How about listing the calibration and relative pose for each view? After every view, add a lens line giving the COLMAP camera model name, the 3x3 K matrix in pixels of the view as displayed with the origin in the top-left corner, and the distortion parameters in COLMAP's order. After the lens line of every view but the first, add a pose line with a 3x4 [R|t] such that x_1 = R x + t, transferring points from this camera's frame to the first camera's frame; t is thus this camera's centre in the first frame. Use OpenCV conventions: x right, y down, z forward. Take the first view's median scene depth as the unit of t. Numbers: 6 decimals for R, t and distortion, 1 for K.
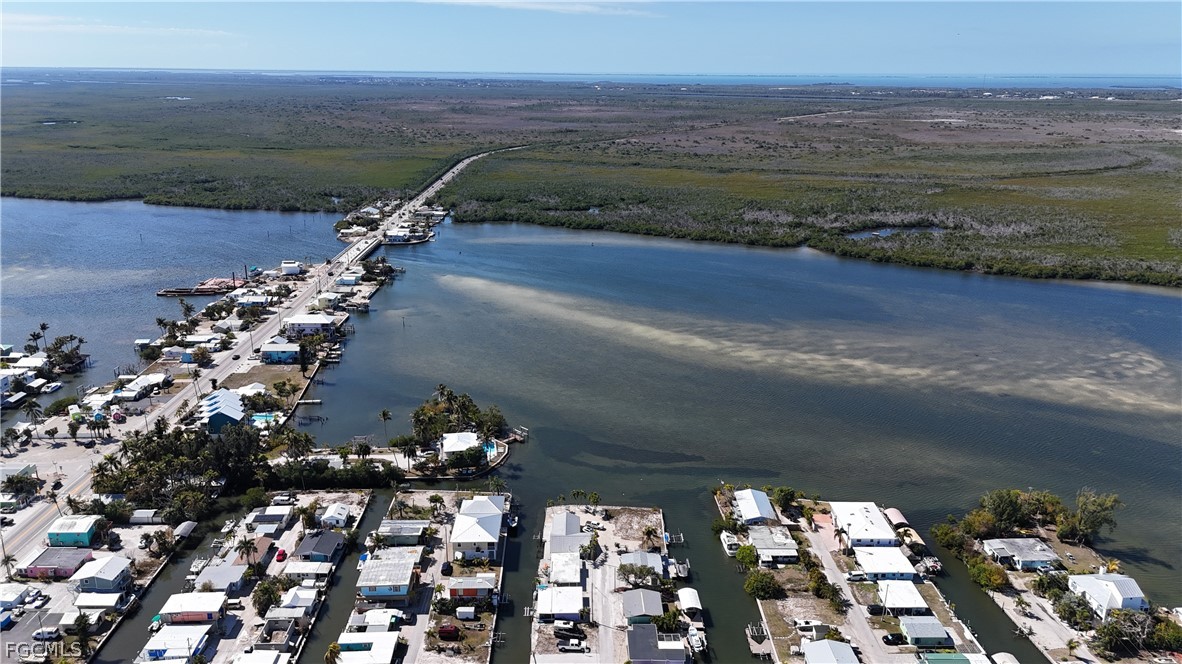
lens RADIAL K [[869.1, 0, 591.0], [0, 869.1, 332.0], [0, 0, 1]] dist [0.072075, -0.065973]
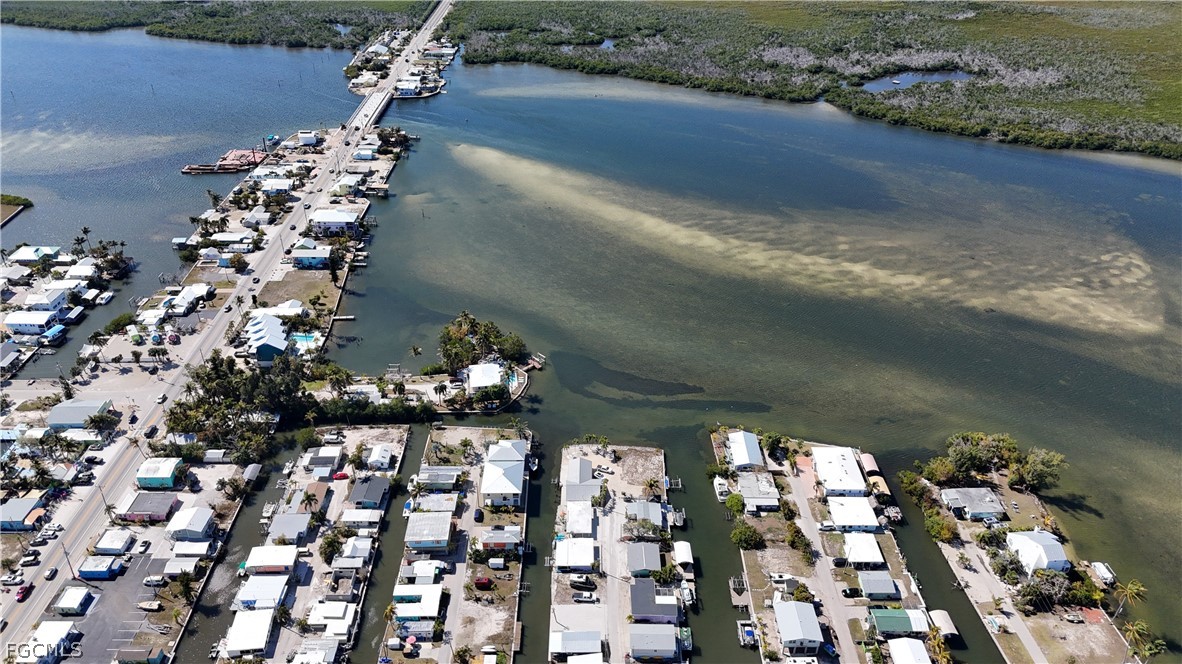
lens RADIAL K [[869.1, 0, 591.0], [0, 869.1, 332.0], [0, 0, 1]] dist [0.072075, -0.065973]
pose [[0.999870, 0.007058, -0.014514, 0.001266], [-0.003254, 0.969000, 0.247041, -0.192054], [0.015807, -0.246961, 0.968896, -0.055371]]
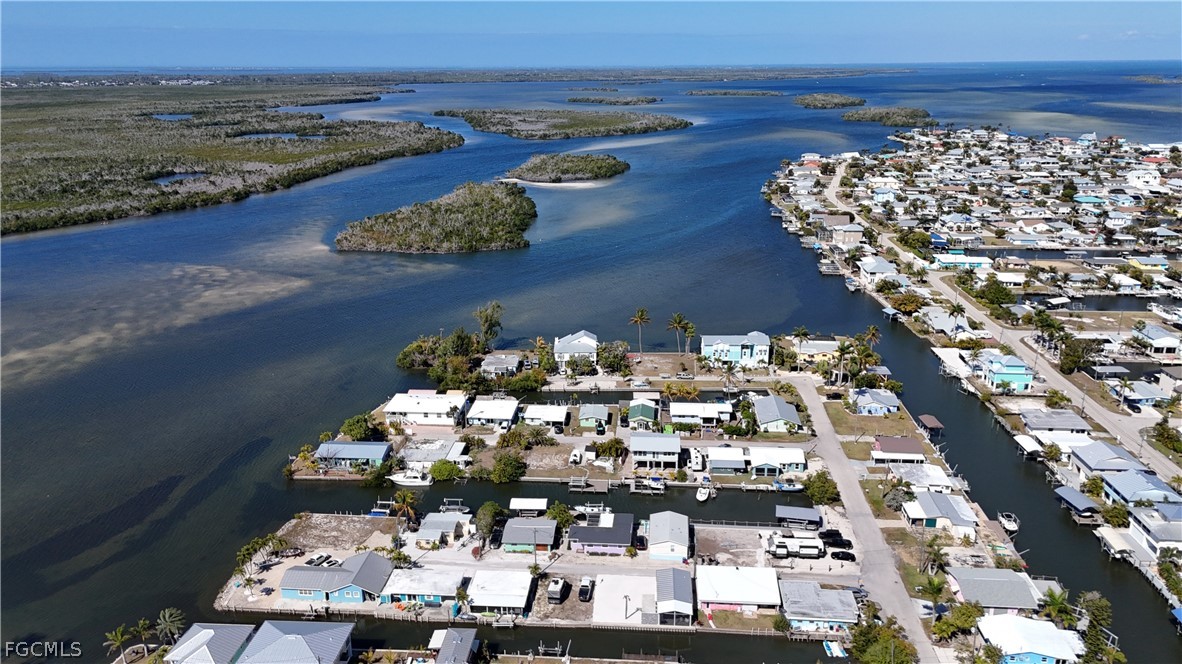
lens RADIAL K [[869.1, 0, 591.0], [0, 869.1, 332.0], [0, 0, 1]] dist [0.072075, -0.065973]
pose [[0.098121, -0.301454, 0.948419, -0.463400], [0.293864, 0.919297, 0.261795, -0.049107], [-0.950798, 0.253018, 0.178789, 0.504019]]
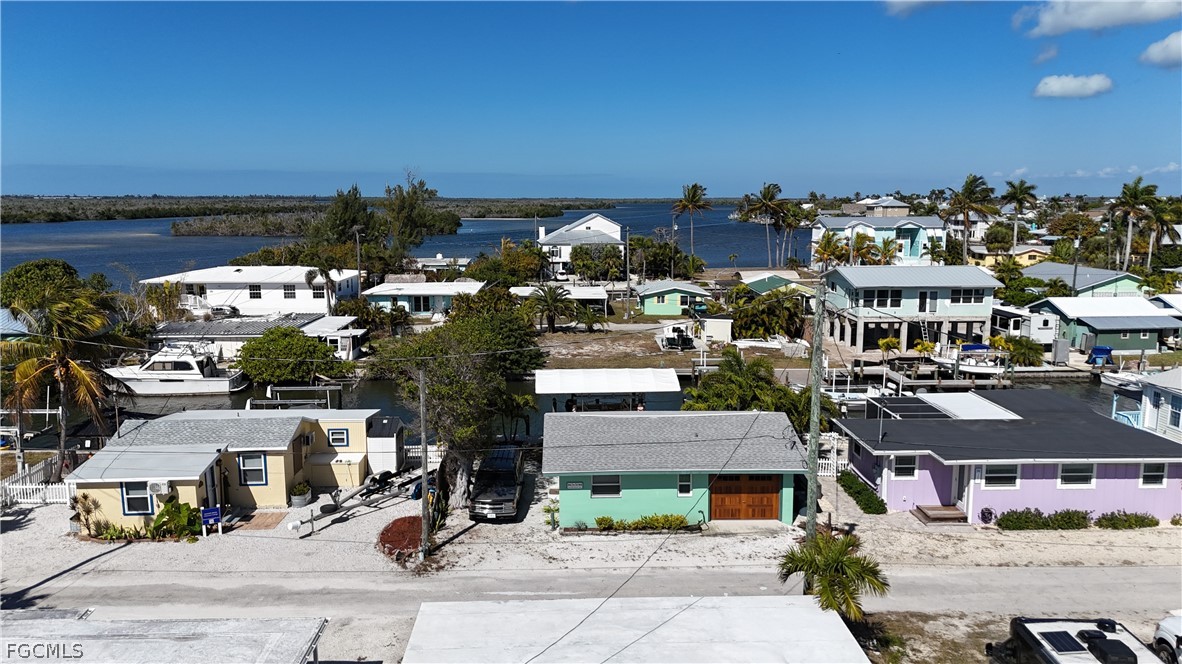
lens RADIAL K [[869.1, 0, 591.0], [0, 869.1, 332.0], [0, 0, 1]] dist [0.072075, -0.065973]
pose [[-0.012262, -0.158756, 0.987242, -0.074734], [0.289100, 0.944587, 0.155487, 0.176673], [-0.957220, 0.287318, 0.034314, 0.680721]]
